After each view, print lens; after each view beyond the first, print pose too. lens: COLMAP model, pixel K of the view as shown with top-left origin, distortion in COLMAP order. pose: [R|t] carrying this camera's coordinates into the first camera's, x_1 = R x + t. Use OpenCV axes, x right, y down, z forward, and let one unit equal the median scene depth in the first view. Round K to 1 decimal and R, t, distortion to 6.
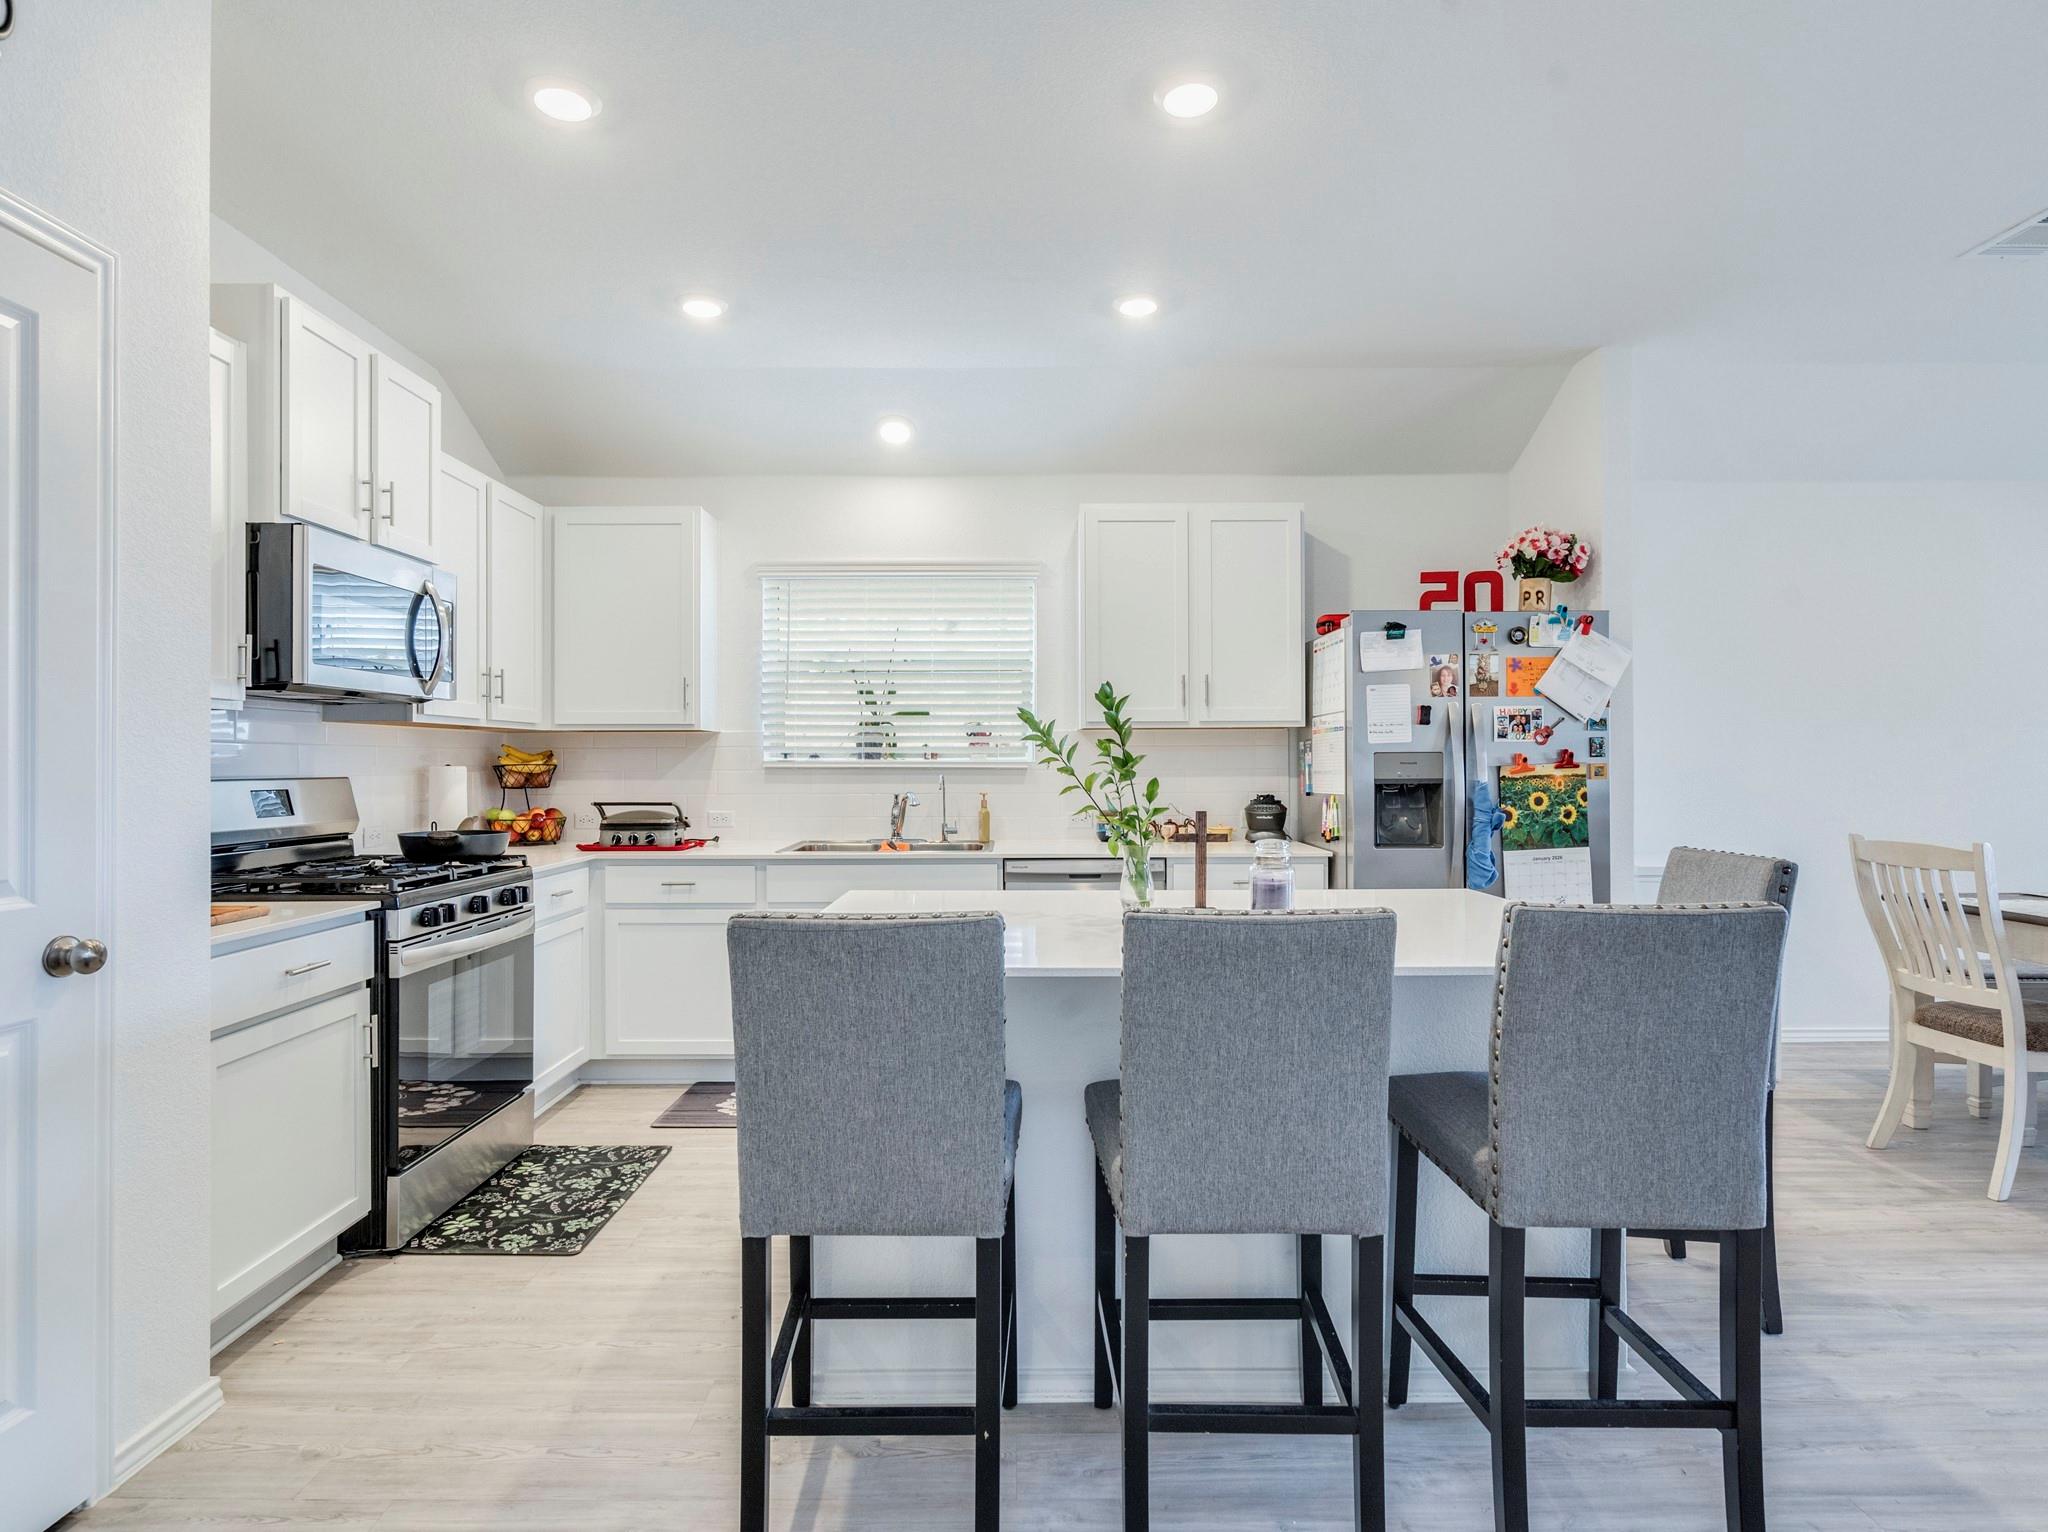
lens RADIAL K [[1055.5, 0, 1009.5], [0, 1055.5, 755.8], [0, 0, 1]] dist [-0.007850, 0.000396]
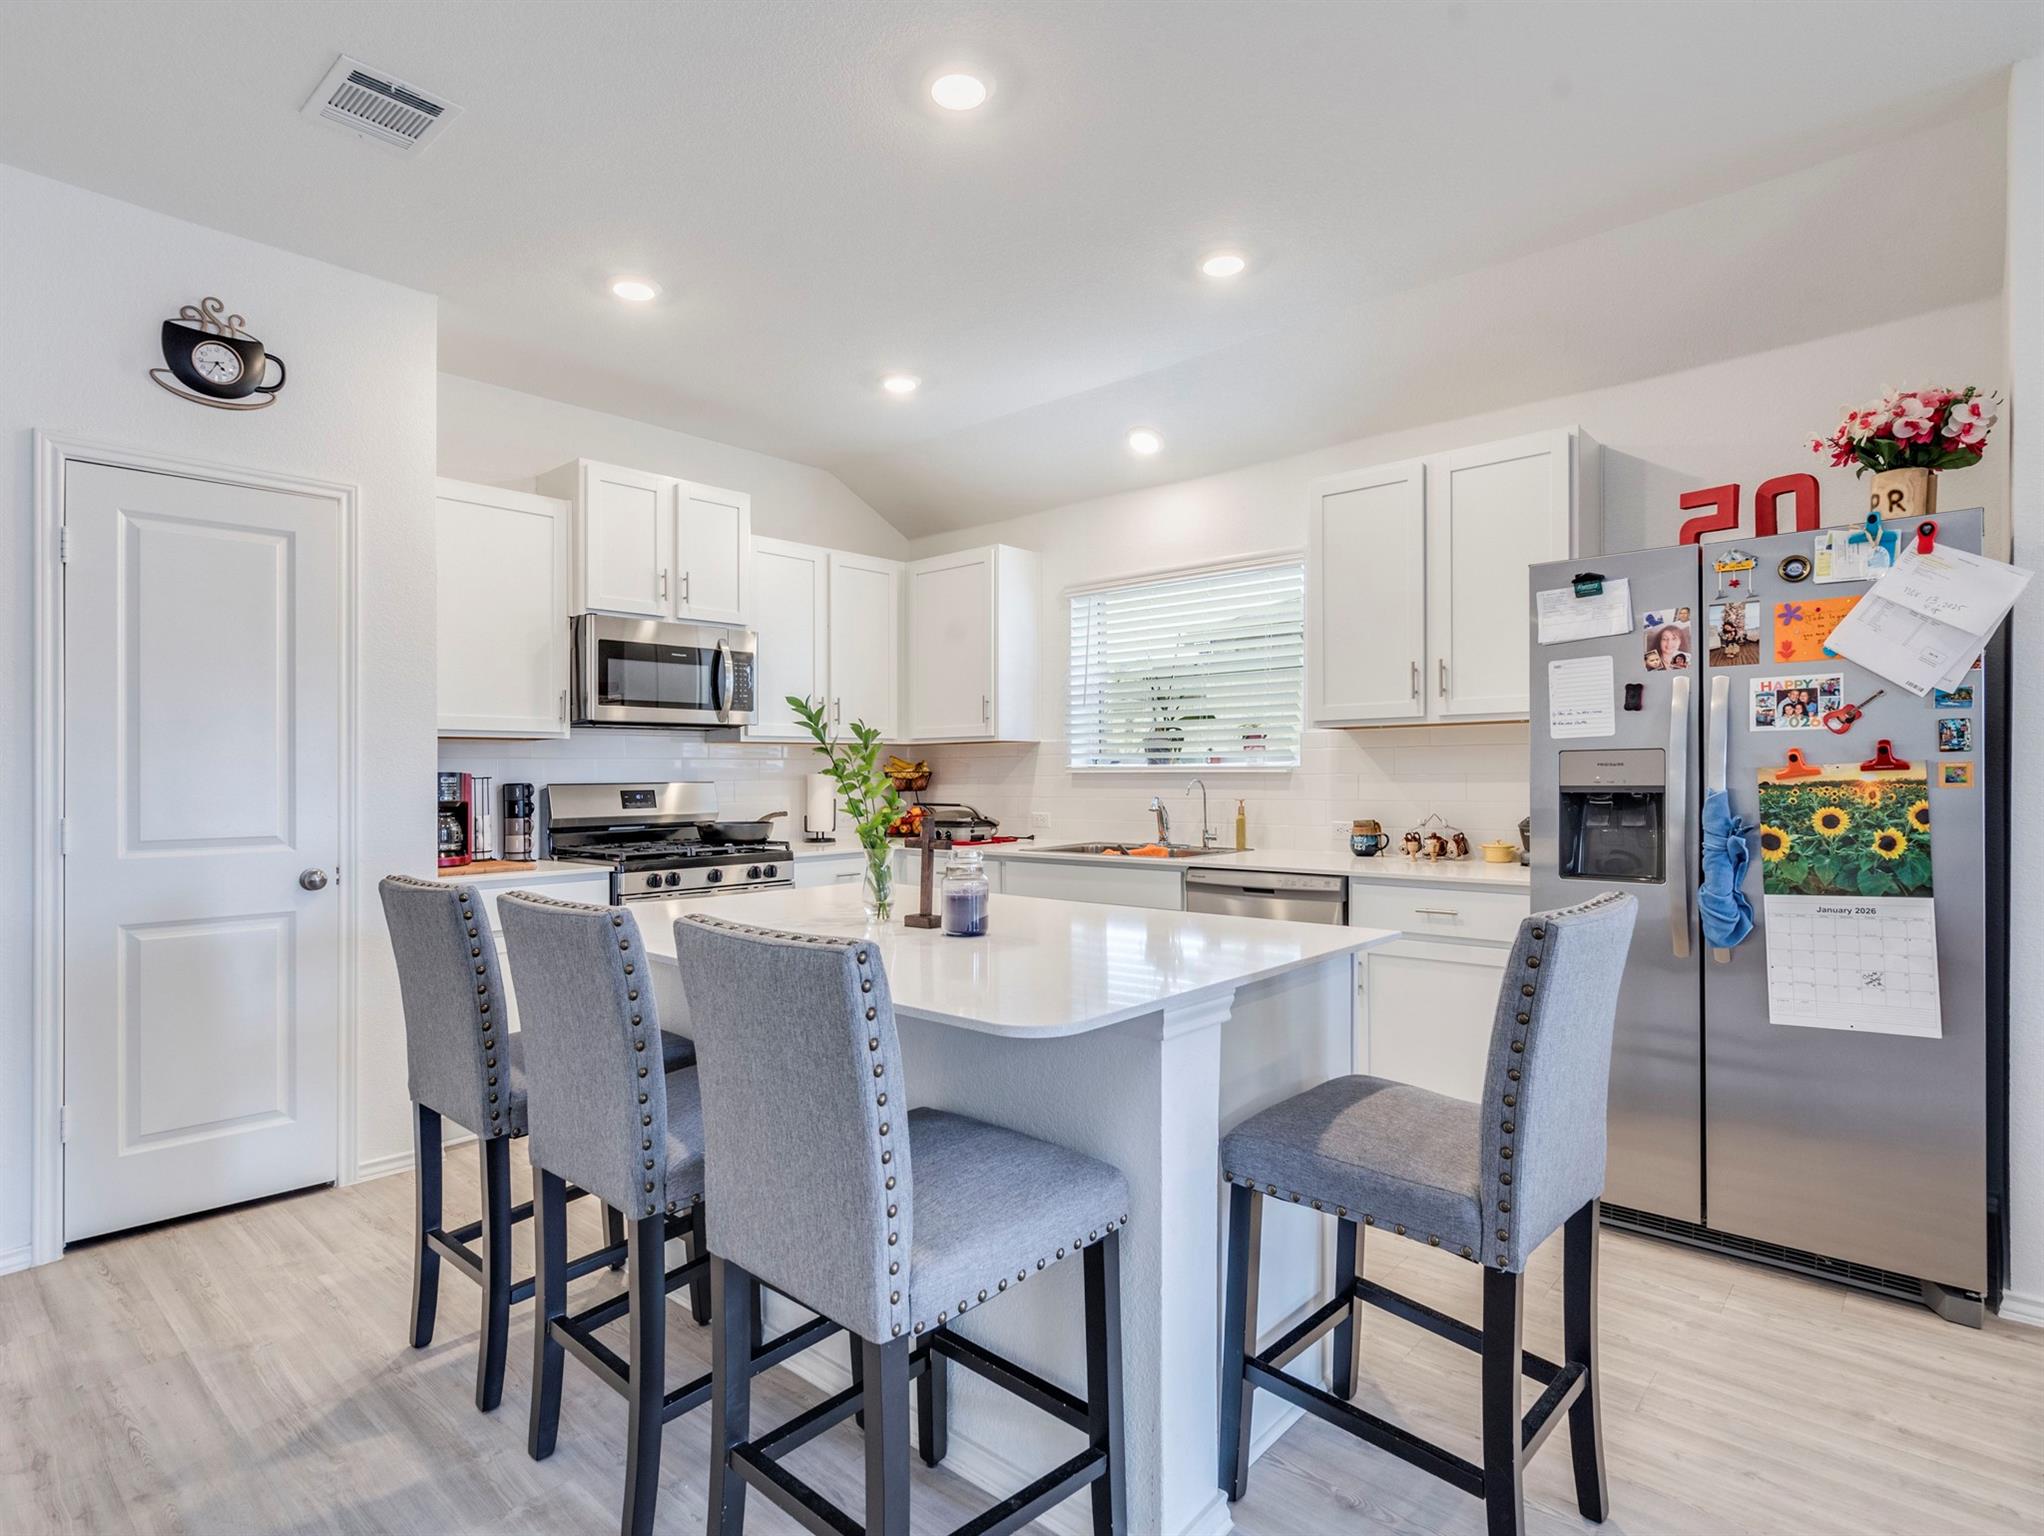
lens RADIAL K [[1053.4, 0, 1034.7], [0, 1053.4, 759.5], [0, 0, 1]] dist [-0.007850, 0.000396]
pose [[0.756709, -0.012122, -0.653640, 0.552221], [0.011999, 0.999917, -0.004652, 0.002215], [0.653642, -0.004323, 0.756792, 0.193645]]
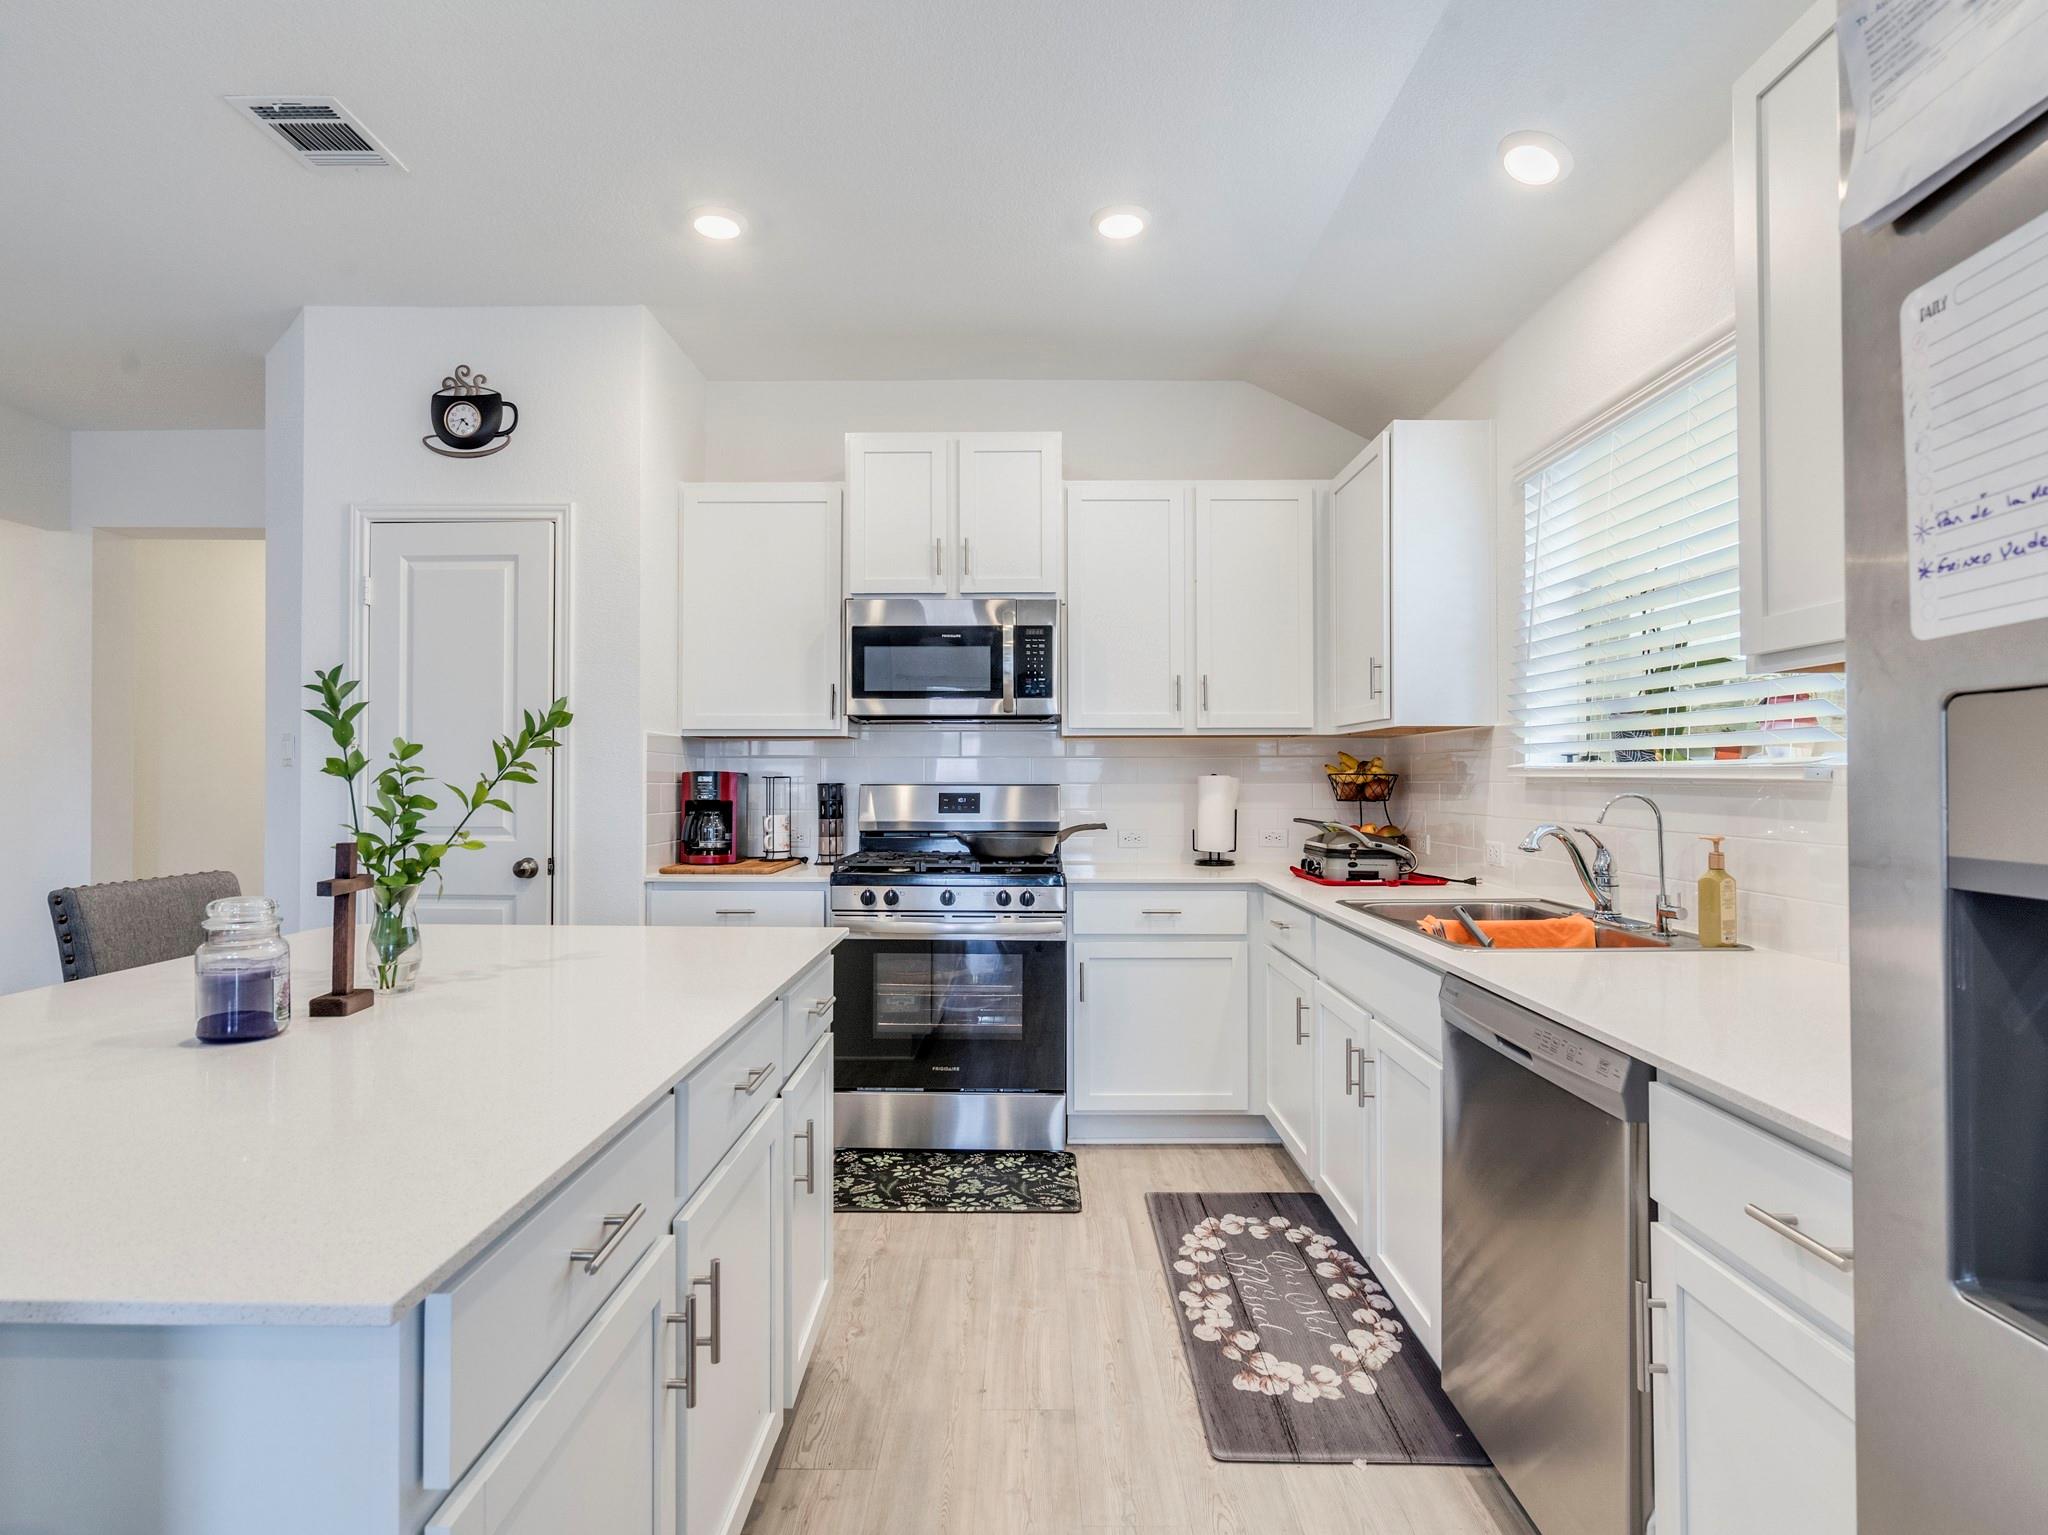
lens RADIAL K [[1055.5, 0, 1024.3], [0, 1055.5, 765.8], [0, 0, 1]] dist [-0.007850, 0.000396]
pose [[0.006052, -0.008791, -0.999943, 0.499724], [0.008811, 0.999923, -0.008737, 0.008535], [0.999943, -0.008757, 0.006129, 0.857835]]
